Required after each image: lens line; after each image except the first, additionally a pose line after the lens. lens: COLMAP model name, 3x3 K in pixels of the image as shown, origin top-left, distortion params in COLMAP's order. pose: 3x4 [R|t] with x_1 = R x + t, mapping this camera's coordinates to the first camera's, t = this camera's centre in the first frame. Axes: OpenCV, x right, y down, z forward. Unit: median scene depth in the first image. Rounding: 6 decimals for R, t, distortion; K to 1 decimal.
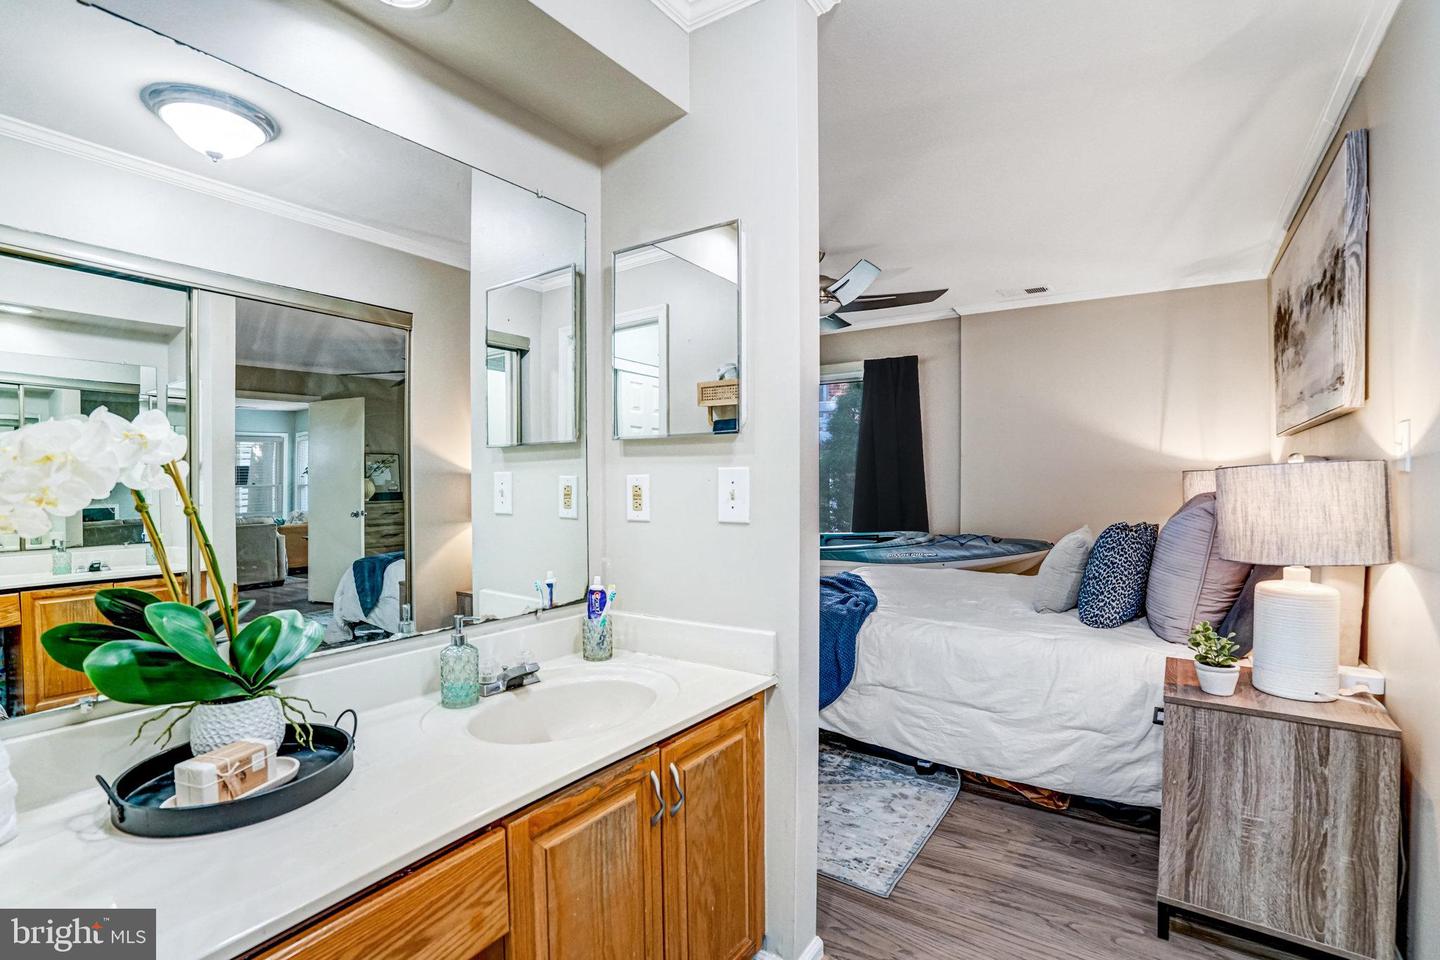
lens RADIAL K [[683.6, 0, 720.0], [0, 683.6, 480.0], [0, 0, 1]] dist [-0.048525, 0.021052]
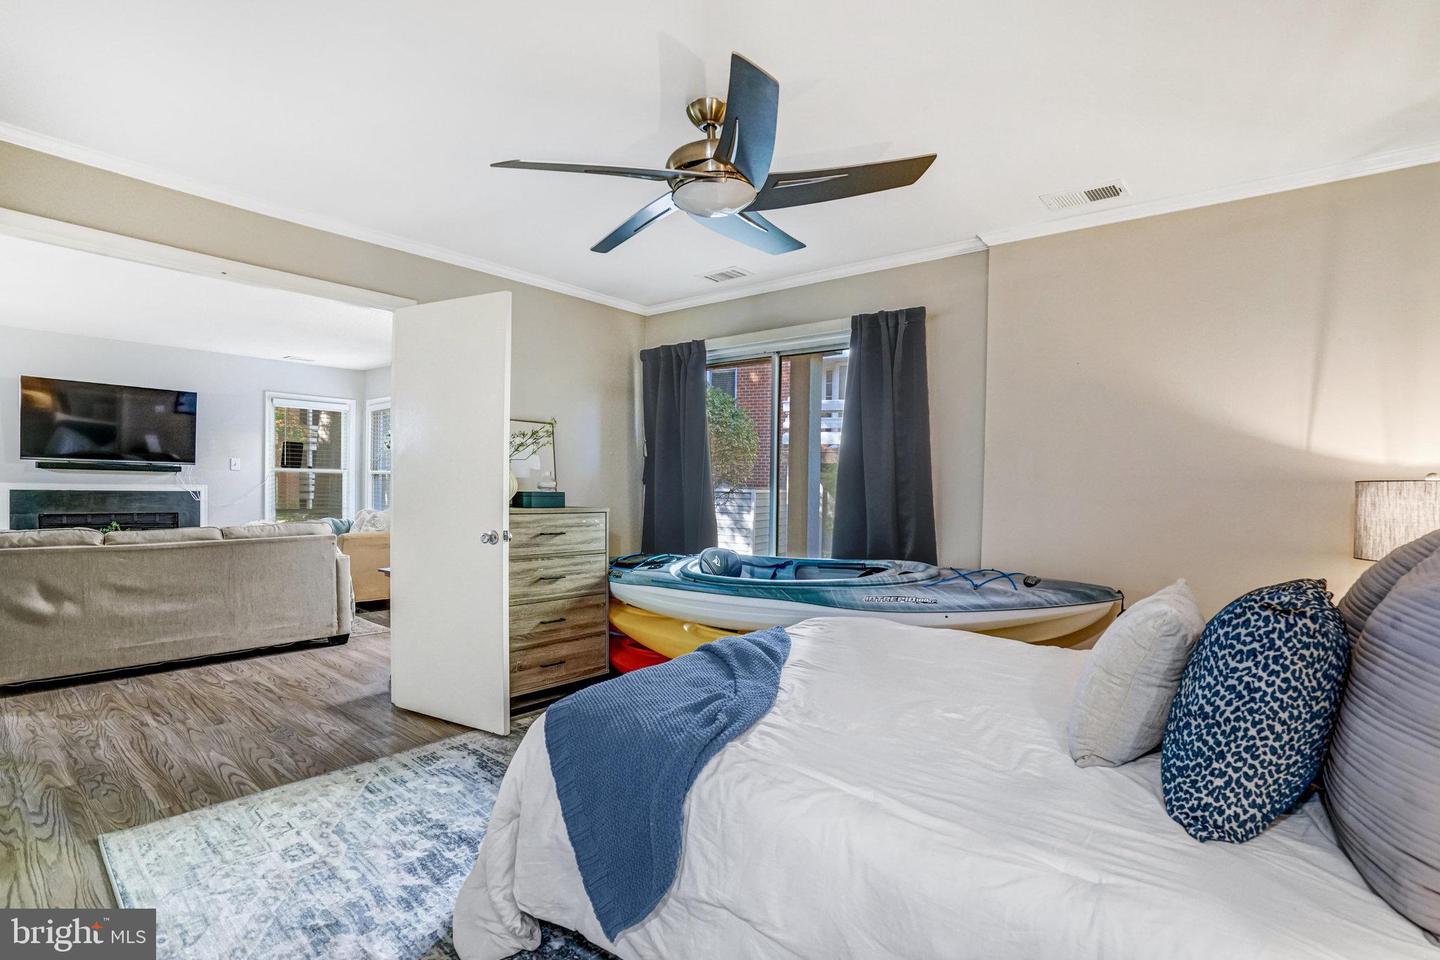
lens RADIAL K [[690.7, 0, 726.6], [0, 690.7, 491.9], [0, 0, 1]] dist [-0.017833, 0.000102]
pose [[0.996673, 0.023004, -0.078190, 0.184881], [-0.022241, 0.999696, 0.010611, 0.001557], [0.078410, -0.008837, 0.996882, 0.354563]]
